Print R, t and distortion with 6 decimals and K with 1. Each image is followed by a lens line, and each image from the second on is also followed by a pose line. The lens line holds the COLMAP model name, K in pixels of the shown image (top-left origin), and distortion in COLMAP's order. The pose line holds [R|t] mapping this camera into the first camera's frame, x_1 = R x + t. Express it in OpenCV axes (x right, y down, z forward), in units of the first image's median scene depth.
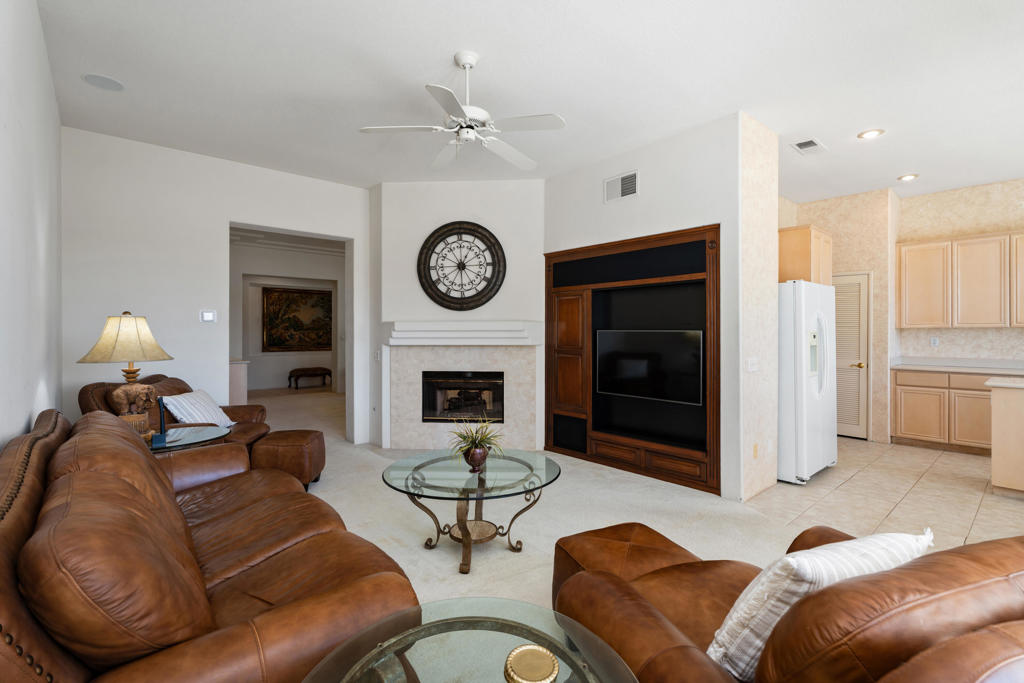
lens RADIAL K [[451.4, 0, 508.3], [0, 451.4, 334.1], [0, 0, 1]] dist [-0.011723, -0.000266]
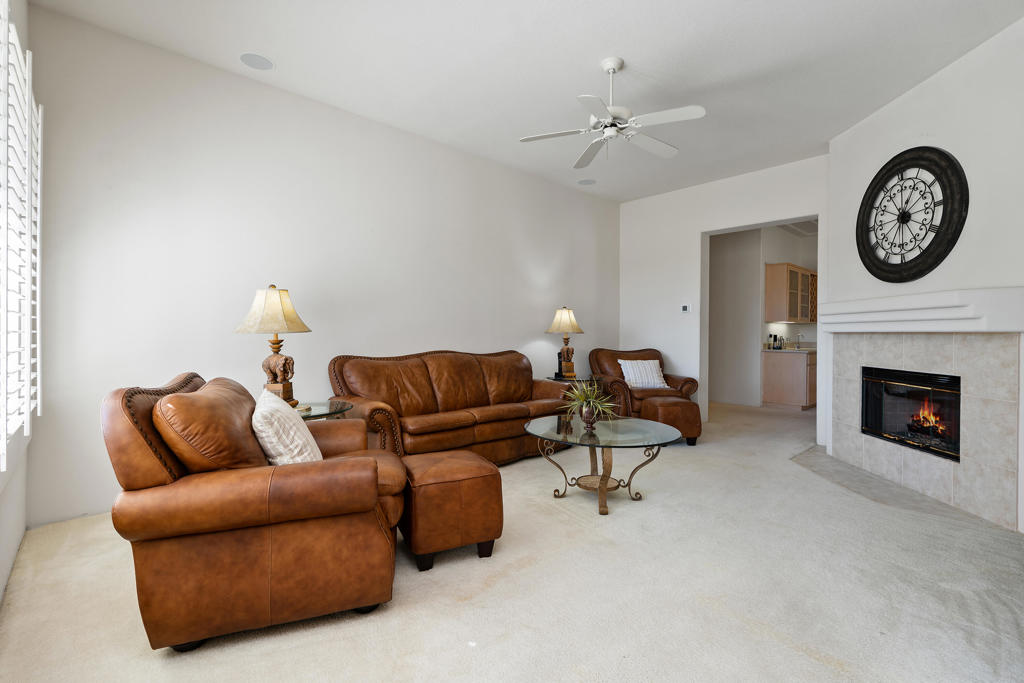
lens RADIAL K [[451.4, 0, 515.1], [0, 451.4, 339.2], [0, 0, 1]] dist [-0.011723, -0.000266]
pose [[0.039397, 0.018103, -0.999060, 0.555607], [-0.009289, 0.999799, 0.017750, 0.028067], [0.999180, 0.008581, 0.039558, 0.386000]]
